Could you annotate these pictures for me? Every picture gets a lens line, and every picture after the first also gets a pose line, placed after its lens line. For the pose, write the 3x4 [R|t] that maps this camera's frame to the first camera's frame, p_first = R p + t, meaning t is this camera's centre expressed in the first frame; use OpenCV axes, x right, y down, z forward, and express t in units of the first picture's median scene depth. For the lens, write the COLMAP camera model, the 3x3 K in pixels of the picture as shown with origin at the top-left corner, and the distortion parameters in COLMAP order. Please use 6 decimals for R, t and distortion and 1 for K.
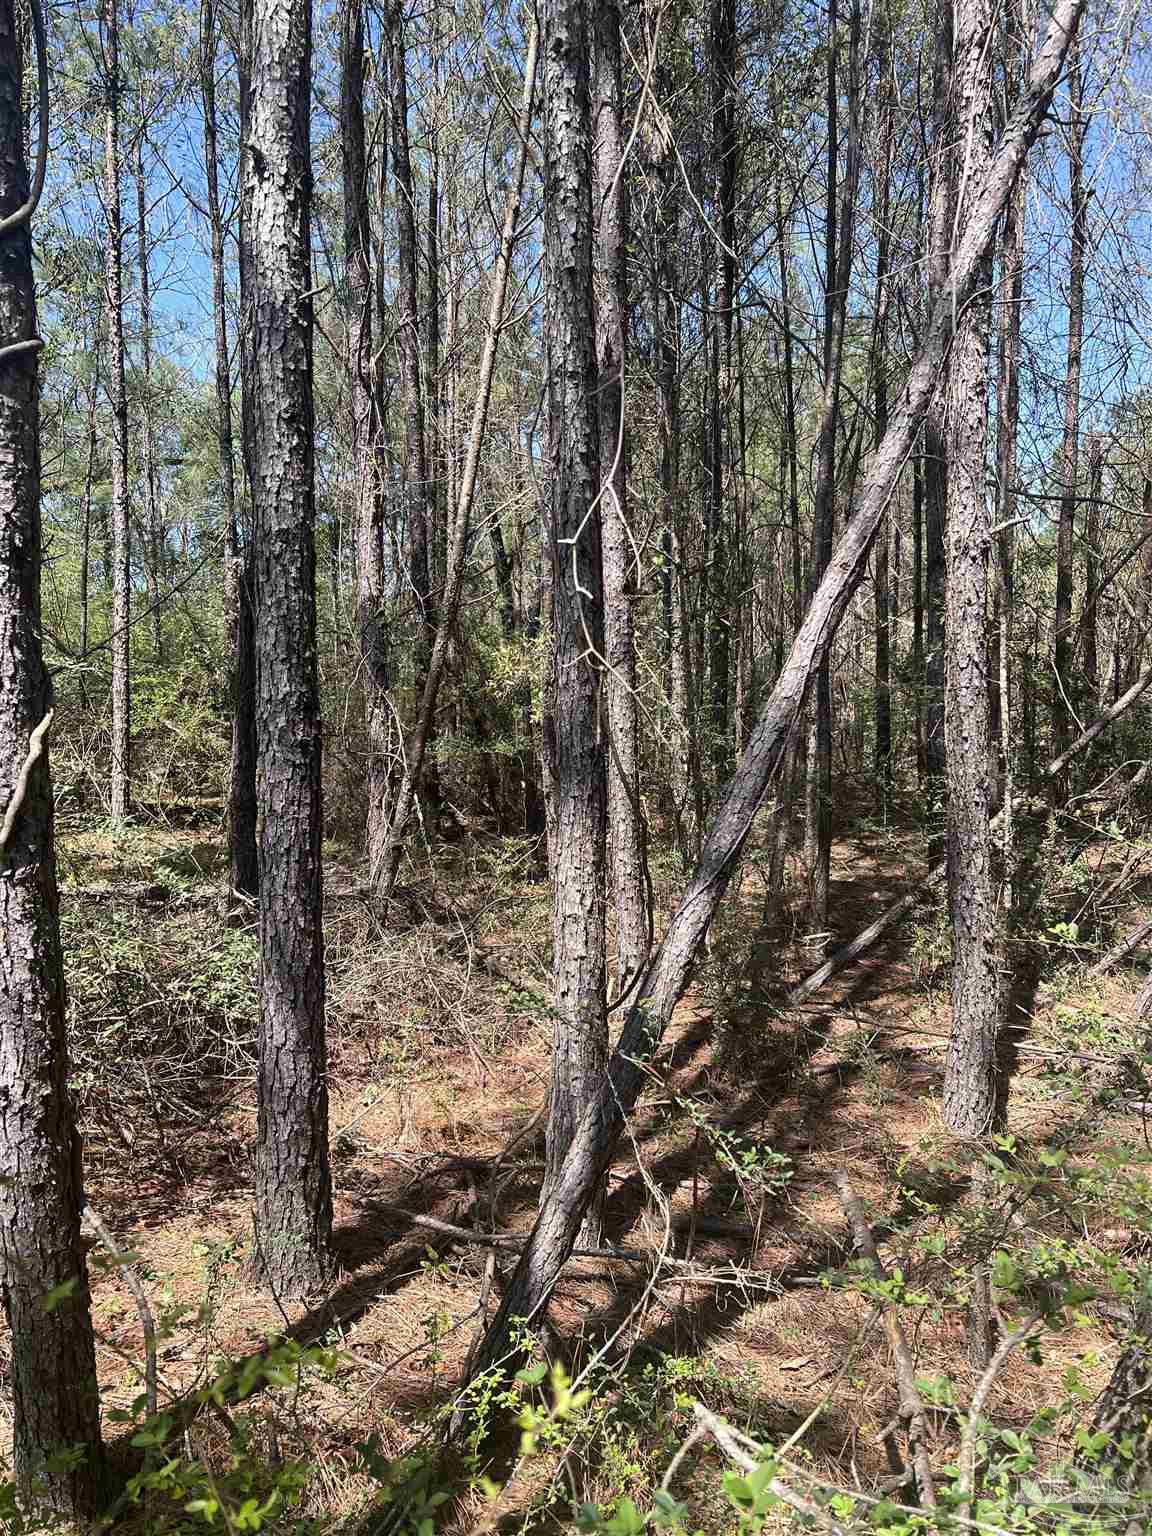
lens RADIAL K [[1169.1, 0, 576.0], [0, 1169.1, 768.0], [0, 0, 1]] dist [0.052686, -0.045429]
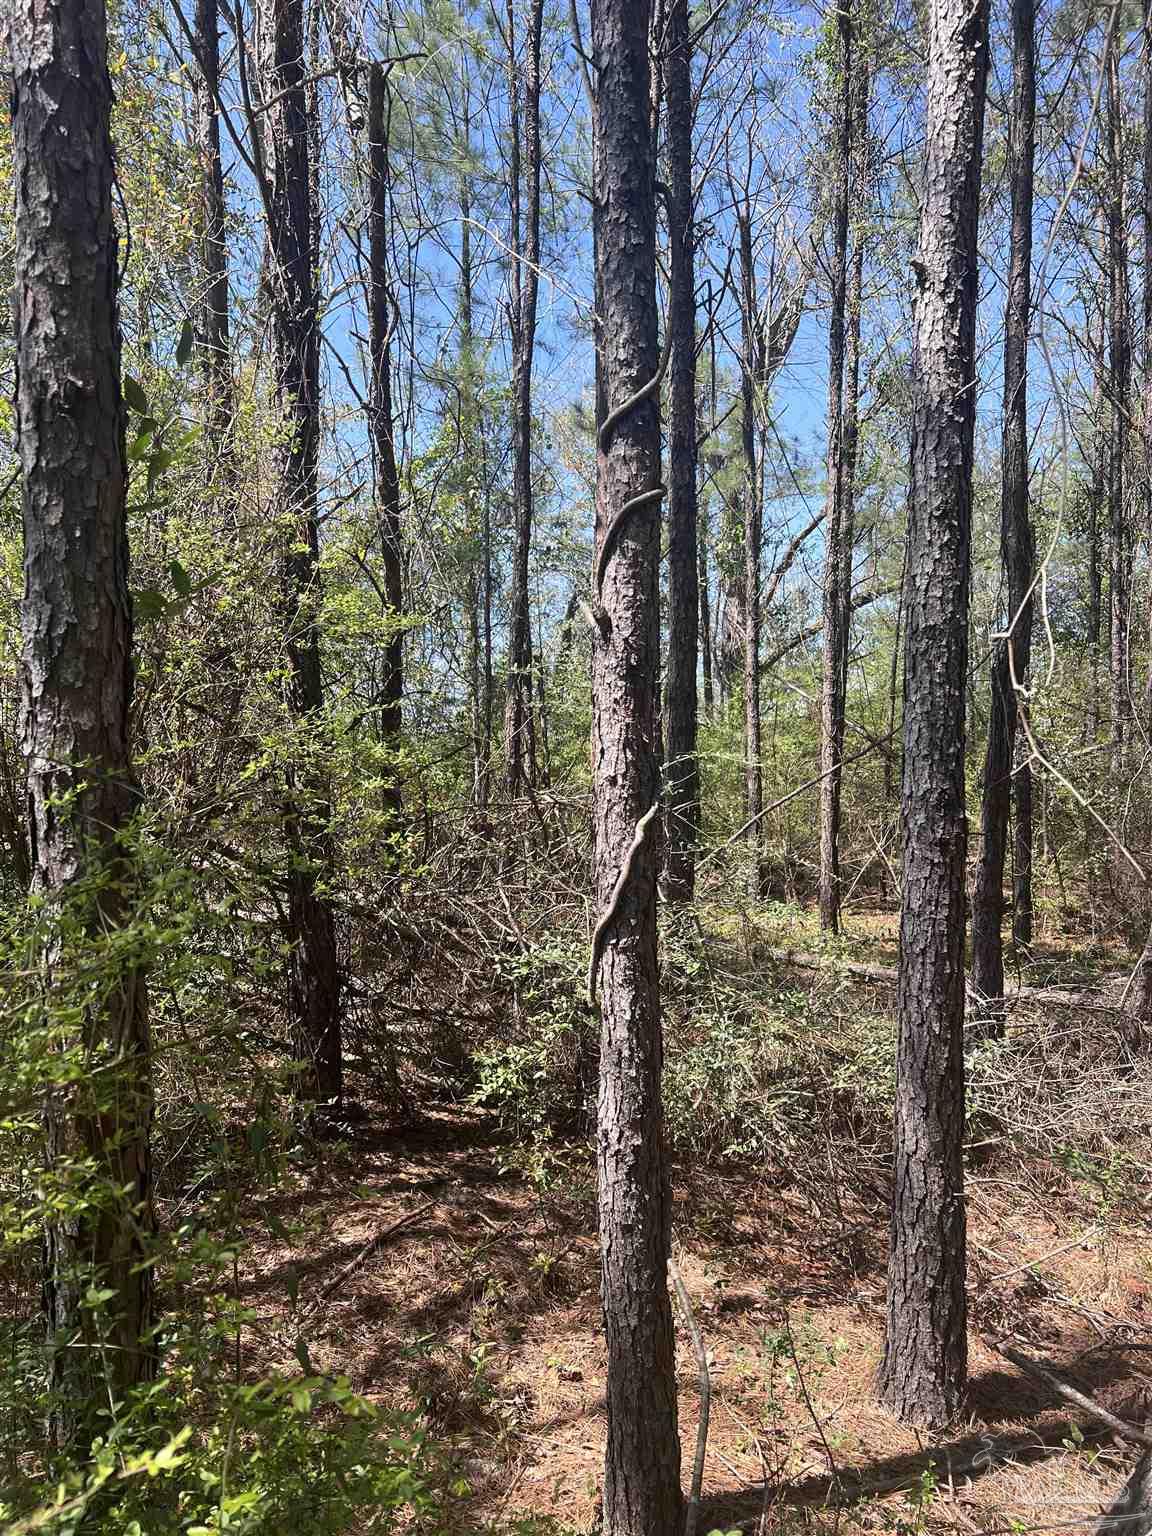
lens RADIAL K [[1169.1, 0, 576.0], [0, 1169.1, 768.0], [0, 0, 1]] dist [0.052686, -0.045429]
pose [[0.777034, 0.010694, -0.629367, 0.146534], [-0.058060, 0.996811, -0.054745, -0.011232], [0.626775, 0.079080, 0.775177, 0.050228]]
